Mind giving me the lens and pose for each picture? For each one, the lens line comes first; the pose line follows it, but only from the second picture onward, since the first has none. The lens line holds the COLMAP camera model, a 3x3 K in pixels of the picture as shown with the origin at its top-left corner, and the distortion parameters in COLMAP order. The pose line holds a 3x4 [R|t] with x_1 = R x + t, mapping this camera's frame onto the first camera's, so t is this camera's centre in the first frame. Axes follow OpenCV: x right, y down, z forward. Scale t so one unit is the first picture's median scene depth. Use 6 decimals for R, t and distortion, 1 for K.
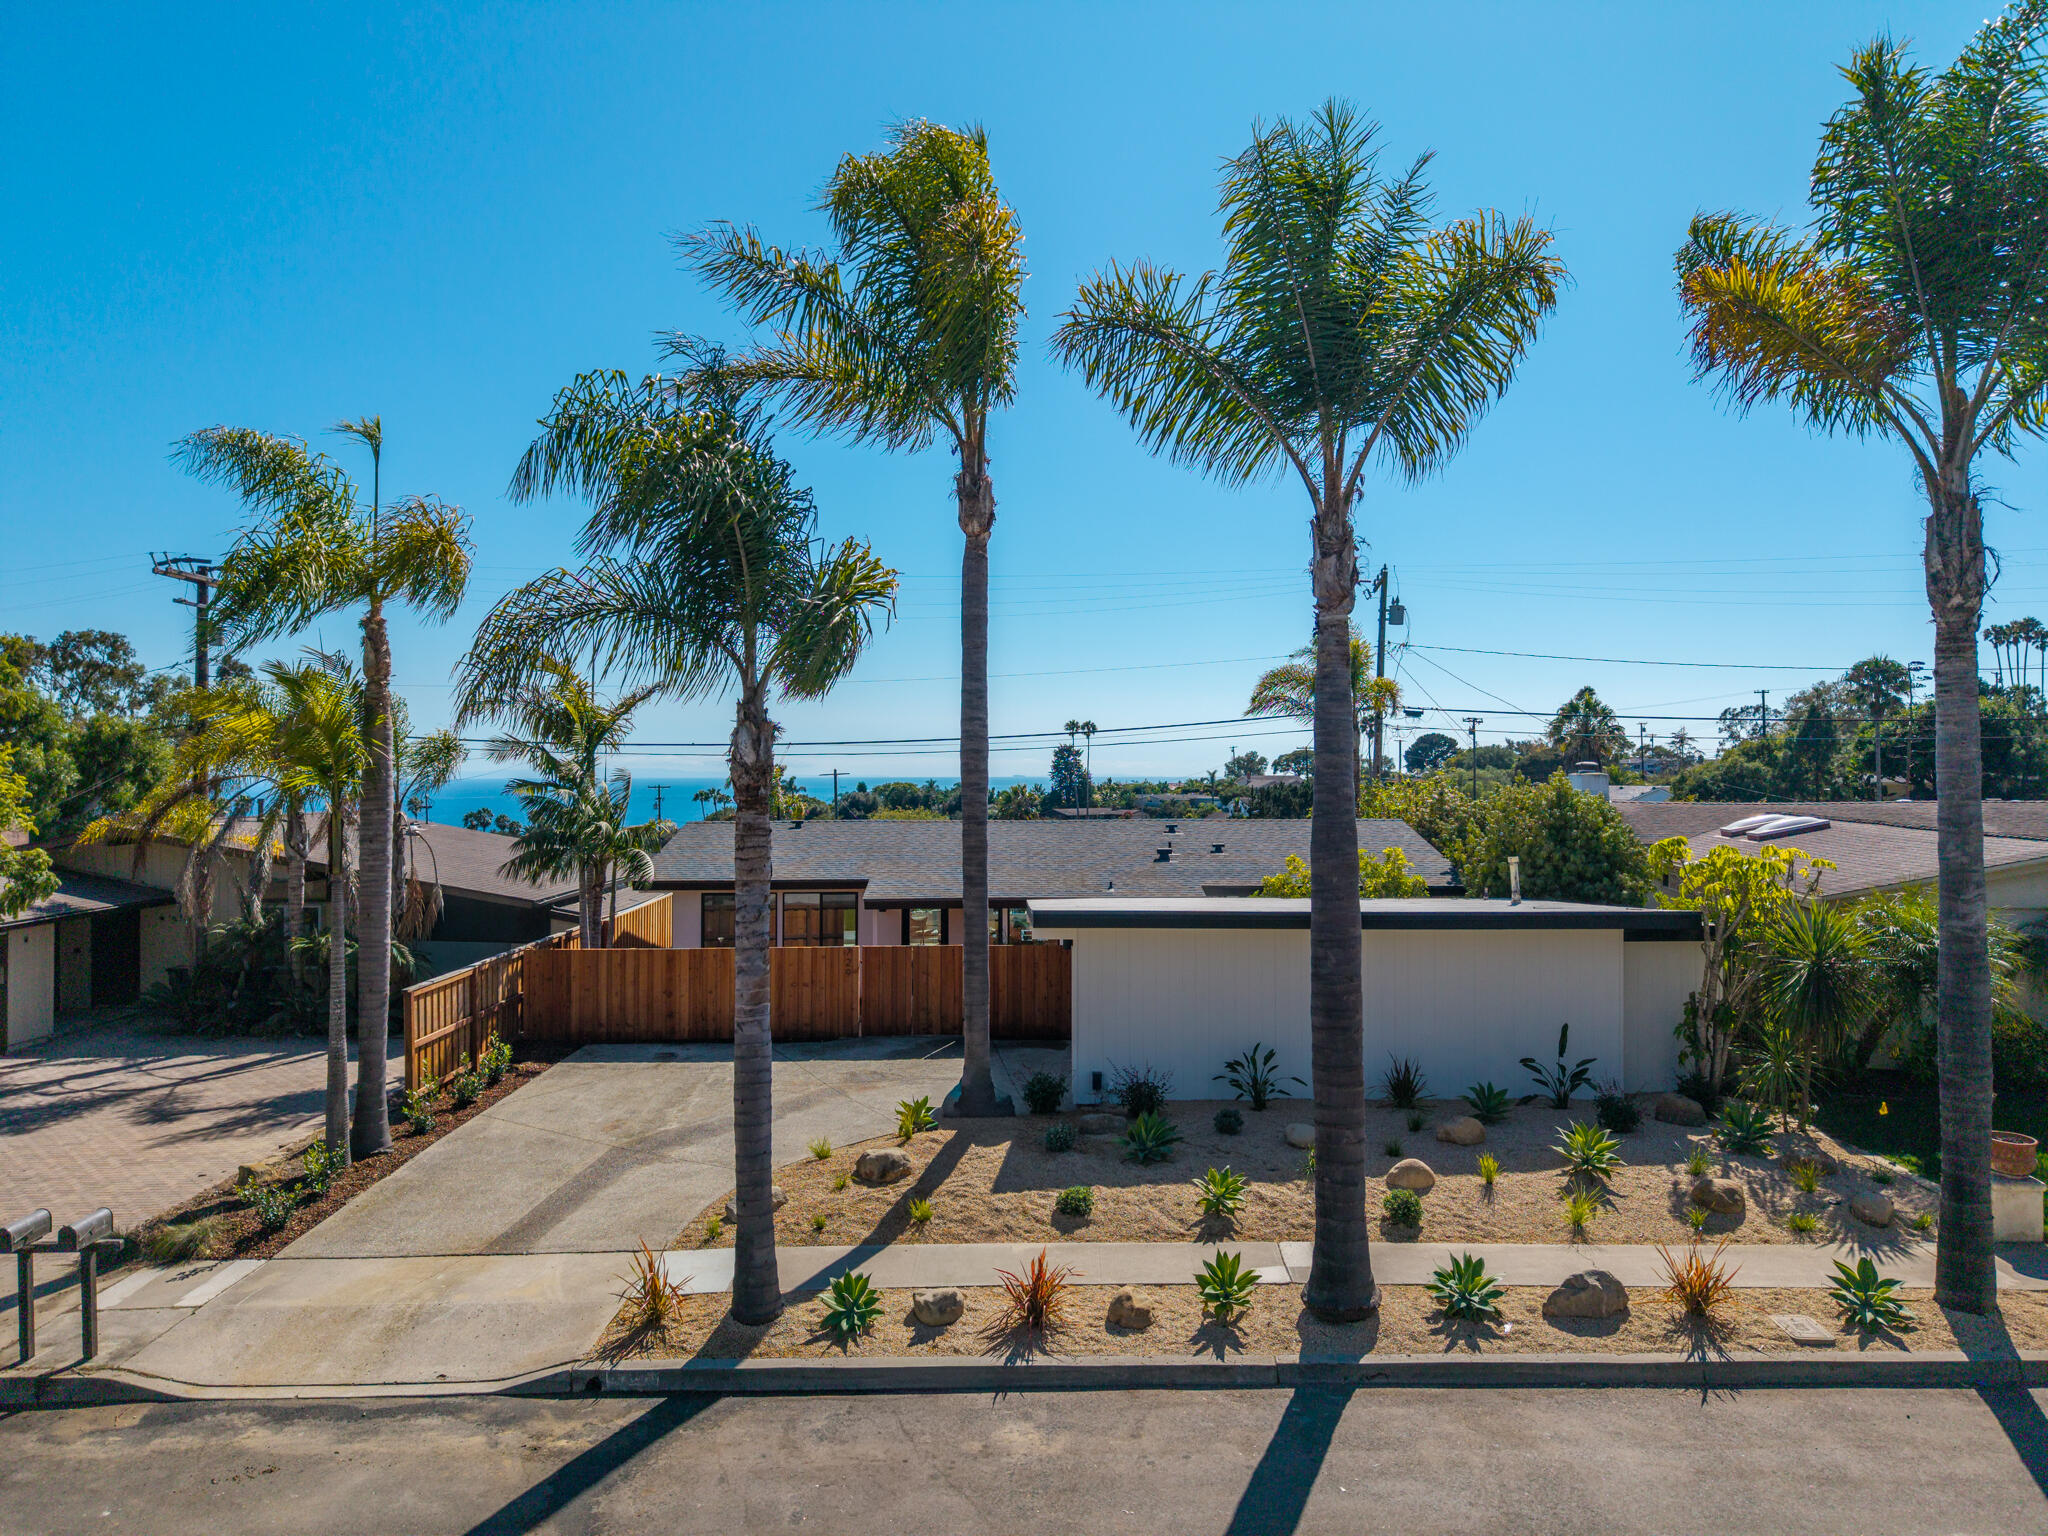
lens RADIAL K [[1388.0, 0, 1024.0], [0, 1388.0, 768.0], [0, 0, 1]] dist [0.008802, -0.001992]
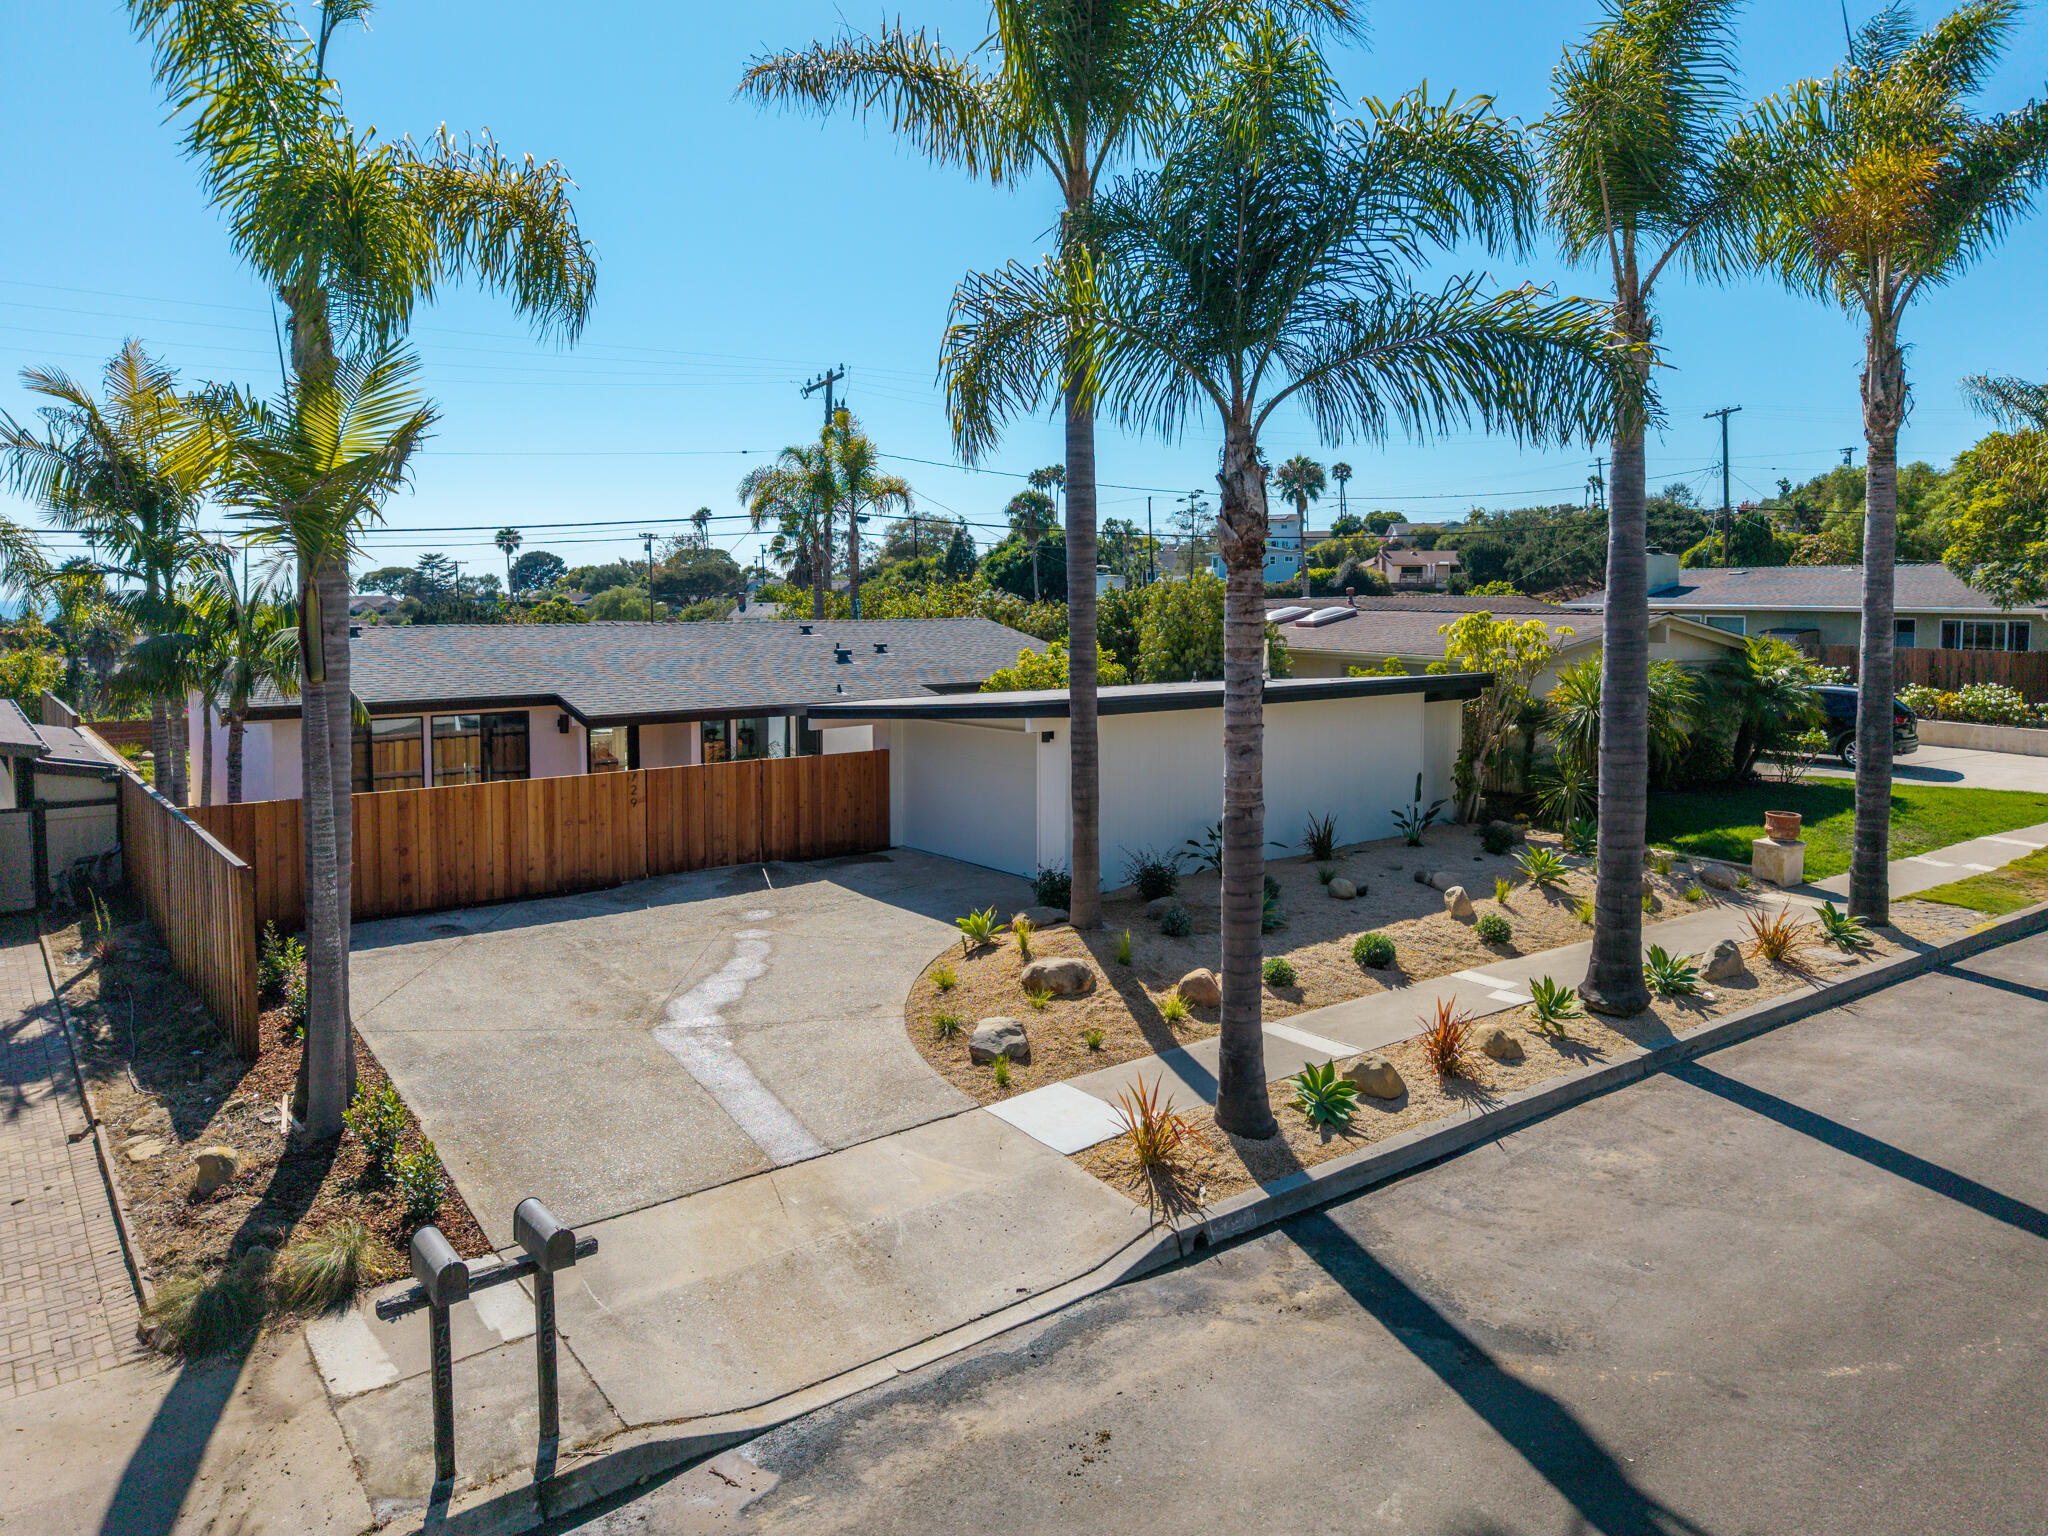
lens RADIAL K [[1422.1, 0, 1022.9], [0, 1422.1, 677.2], [0, 0, 1]] dist [0.029257, -0.025448]
pose [[0.792399, -0.037275, 0.608863, -0.835447], [0.000294, 0.998154, 0.060725, 0.042624], [-0.610003, -0.047939, 0.790948, 0.359250]]
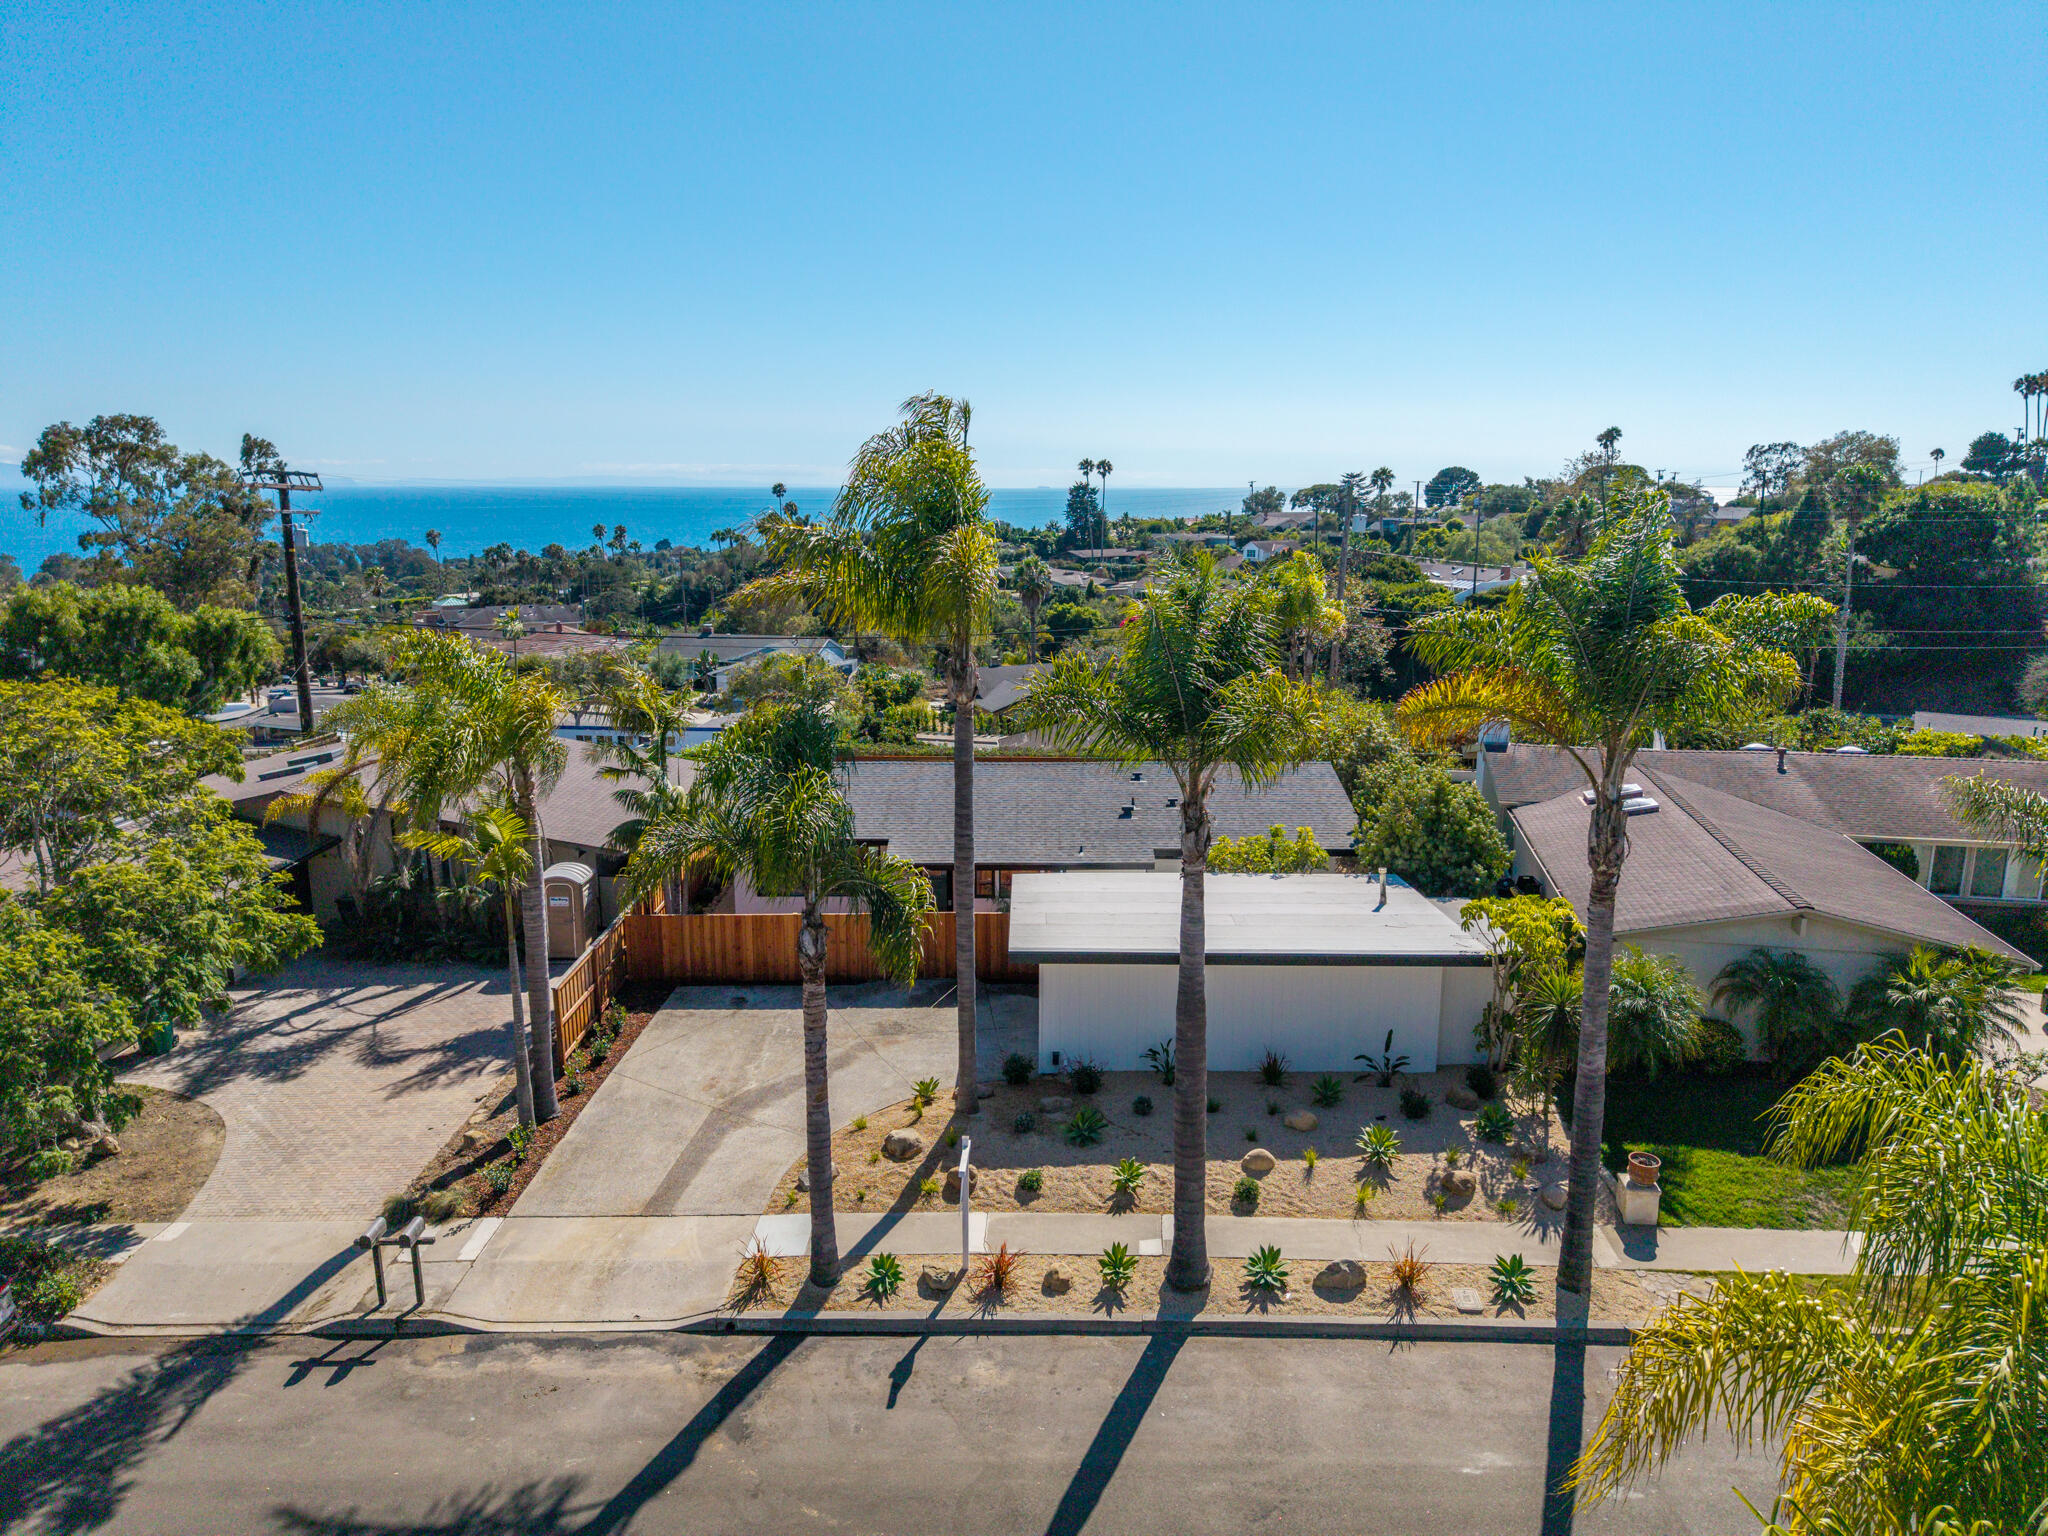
lens RADIAL K [[1398.9, 0, 1024.0], [0, 1398.9, 768.0], [0, 0, 1]] dist [0.009965, 0.002478]
pose [[0.999905, 0.003247, -0.013399, 0.055431], [-0.000351, 0.977548, 0.210712, -0.510590], [0.013782, -0.210687, 0.977456, -0.444850]]
